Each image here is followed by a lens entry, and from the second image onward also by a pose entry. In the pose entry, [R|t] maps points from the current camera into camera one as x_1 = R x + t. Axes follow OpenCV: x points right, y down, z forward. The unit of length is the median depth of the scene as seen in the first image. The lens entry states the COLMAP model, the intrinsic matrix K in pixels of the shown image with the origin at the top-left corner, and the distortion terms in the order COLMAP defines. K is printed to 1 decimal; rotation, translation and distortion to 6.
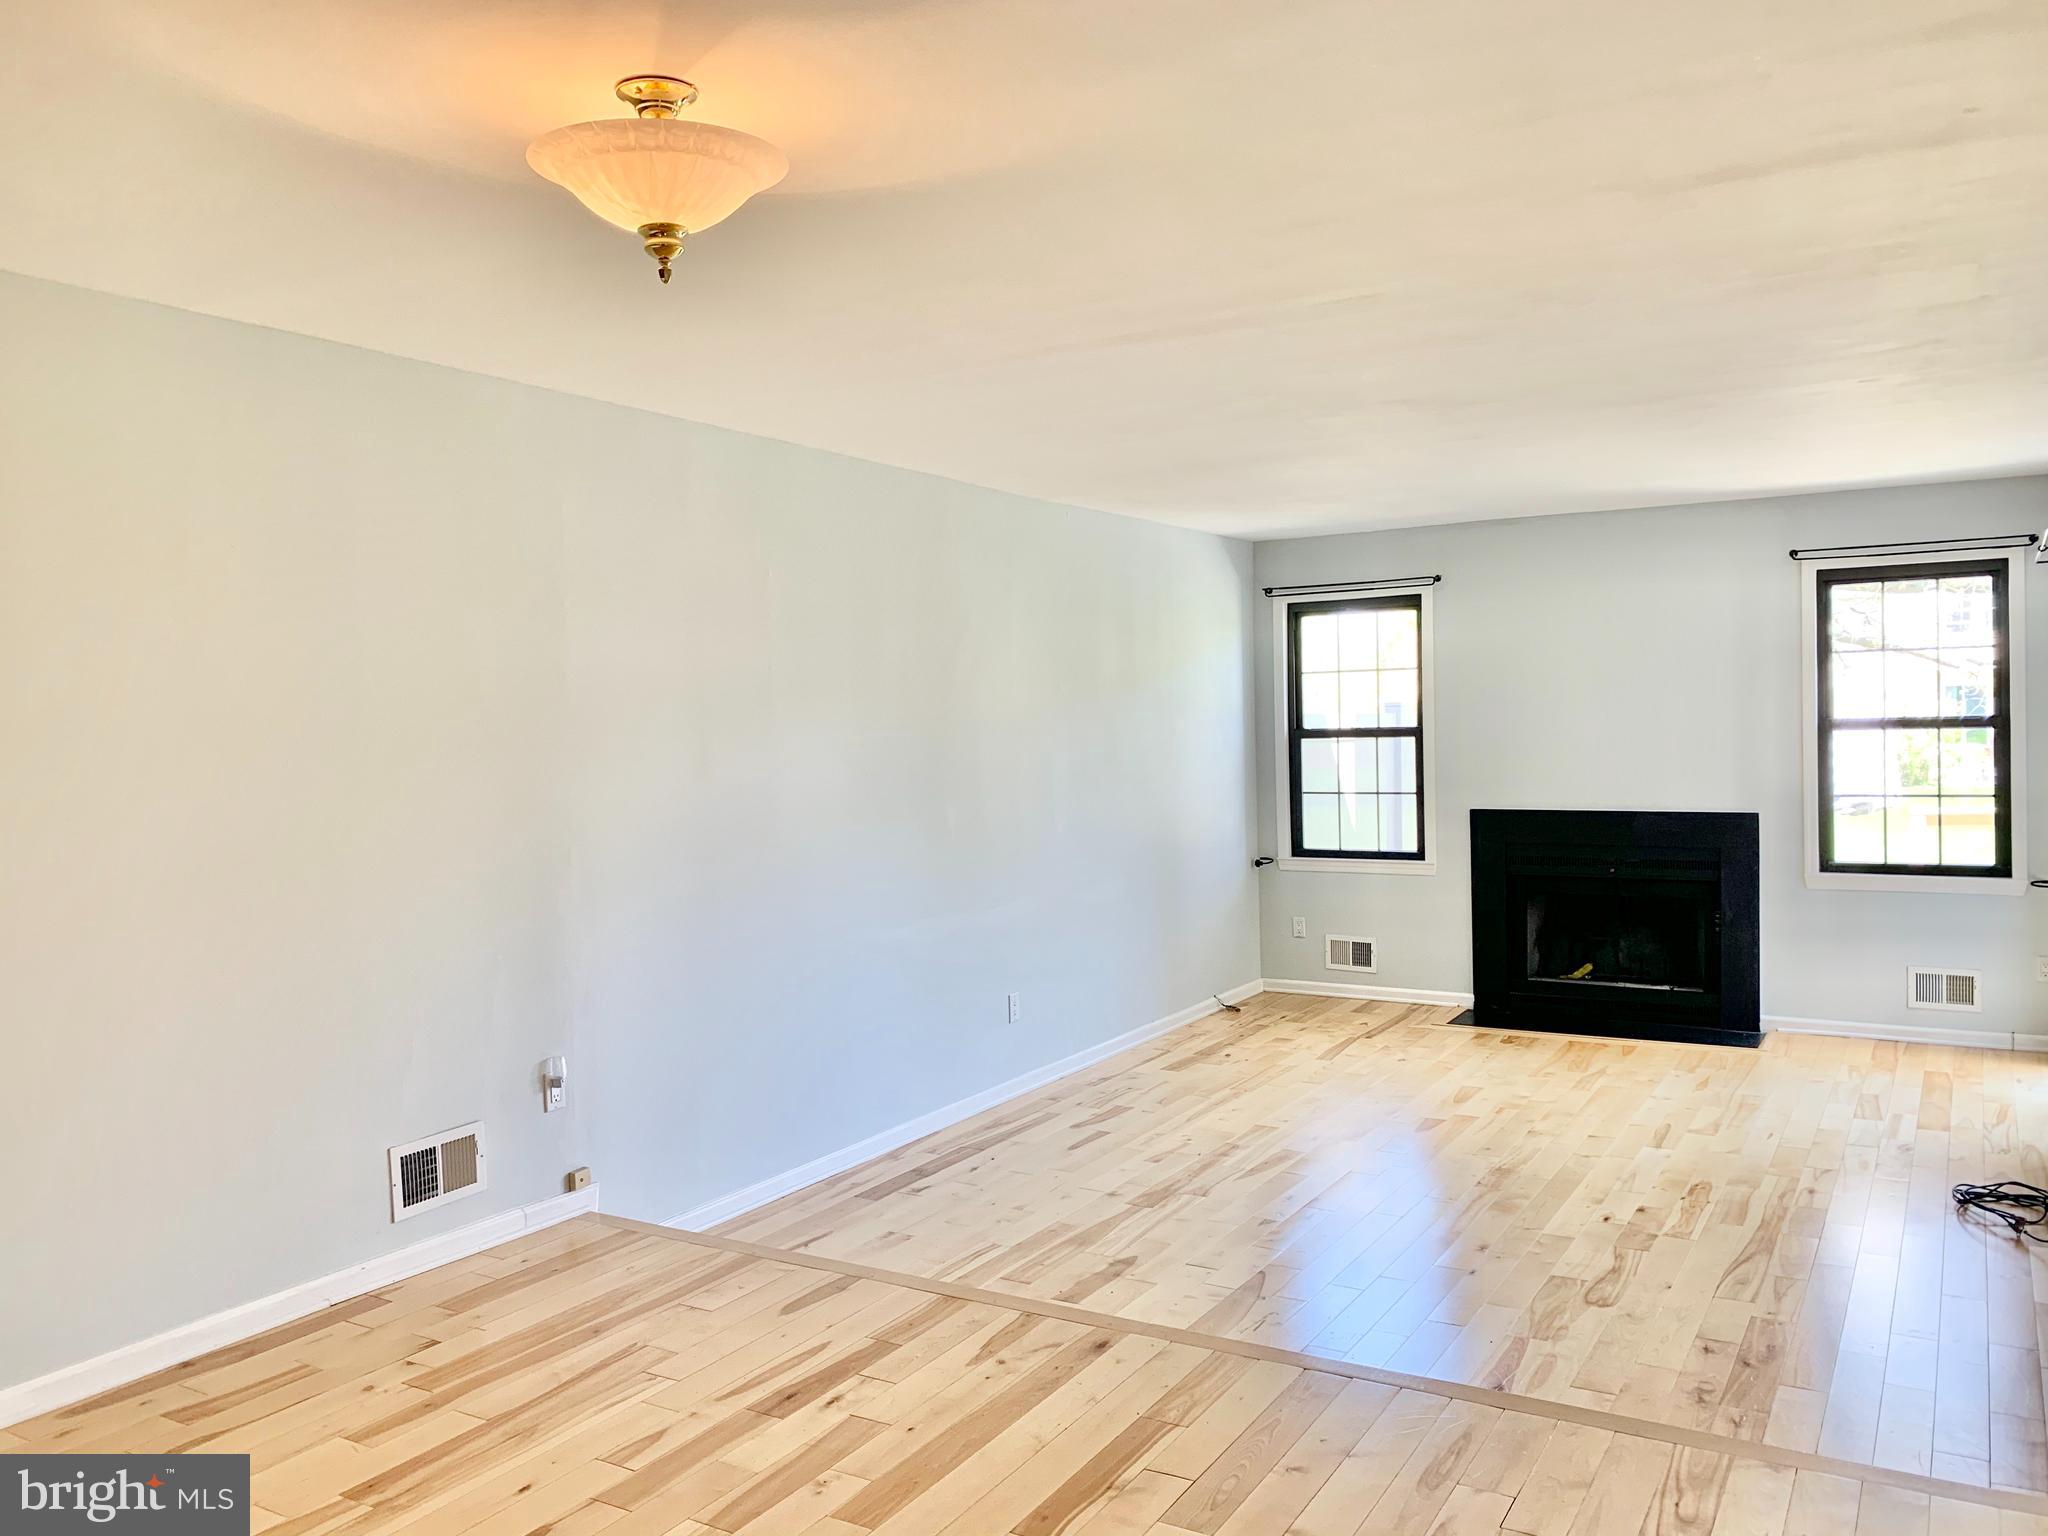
lens RADIAL K [[1583.2, 0, 963.6], [0, 1583.2, 757.3], [0, 0, 1]] dist [-0.007096, -0.015031]
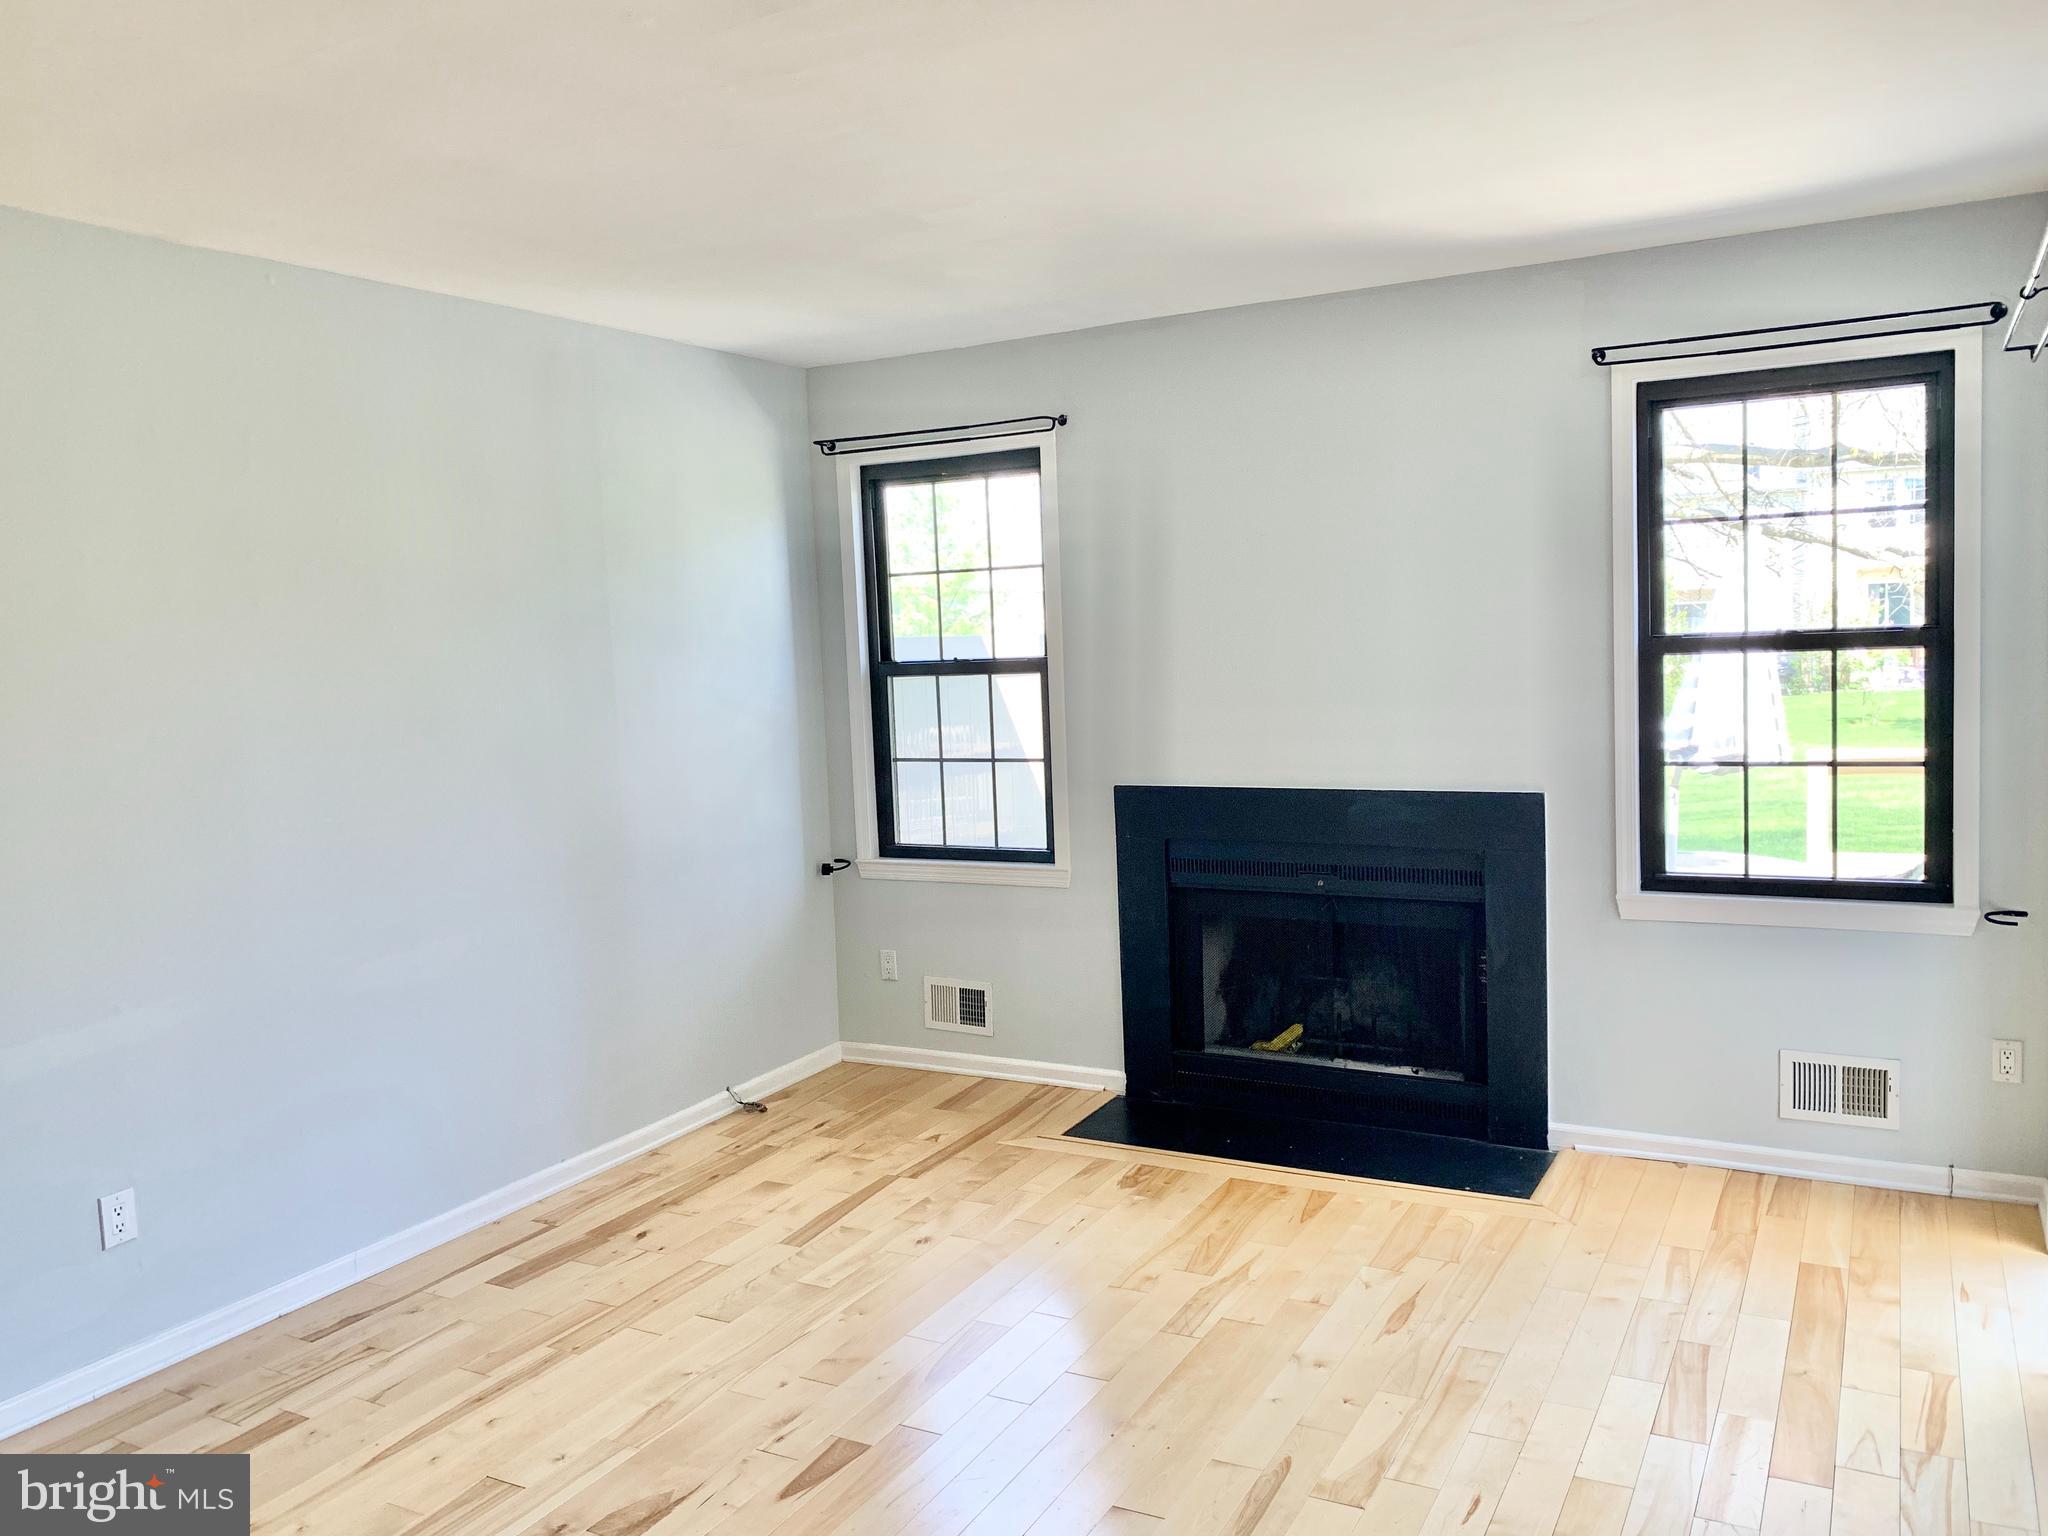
lens RADIAL K [[1568.6, 0, 1034.5], [0, 1568.6, 755.3], [0, 0, 1]] dist [0.021534, -0.039164]
pose [[0.997471, -0.022234, 0.067509, 0.262248], [0.018560, 0.998337, 0.054569, -0.015271], [-0.068610, -0.053178, 0.996225, 0.404689]]
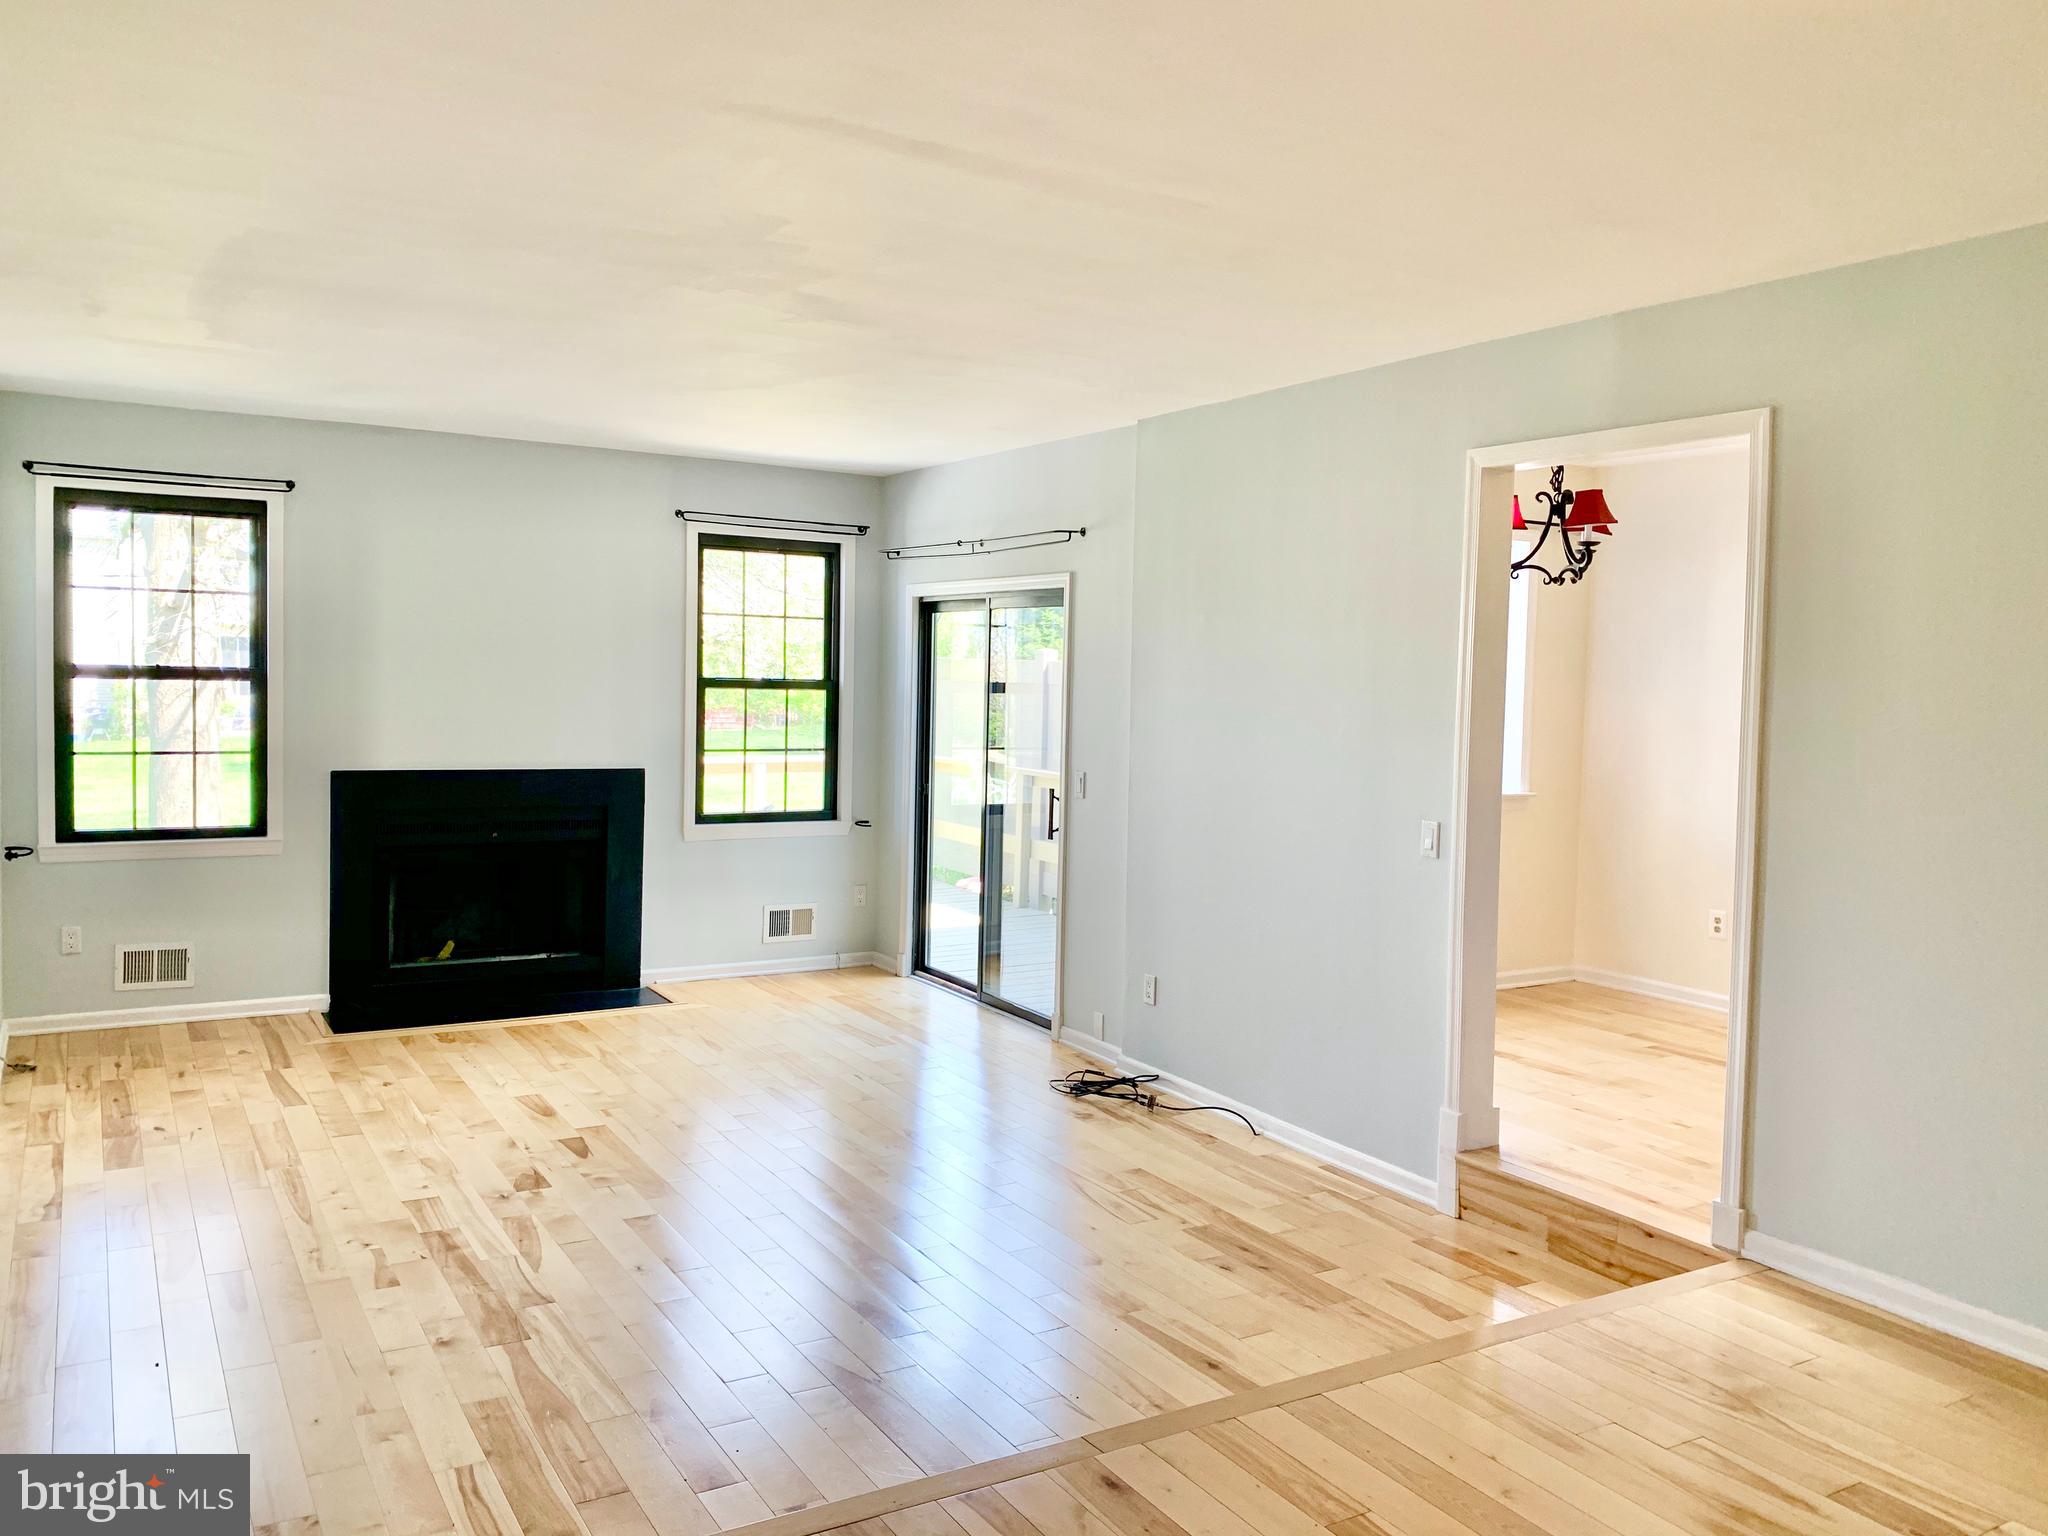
lens RADIAL K [[1592.6, 0, 1032.2], [0, 1592.6, 756.3], [0, 0, 1]] dist [0.073355, -0.062323]
pose [[0.444792, -0.014331, 0.895519, -0.289007], [-0.014224, 0.999633, 0.023062, 0.000628], [-0.895521, -0.022996, 0.444425, 0.320360]]
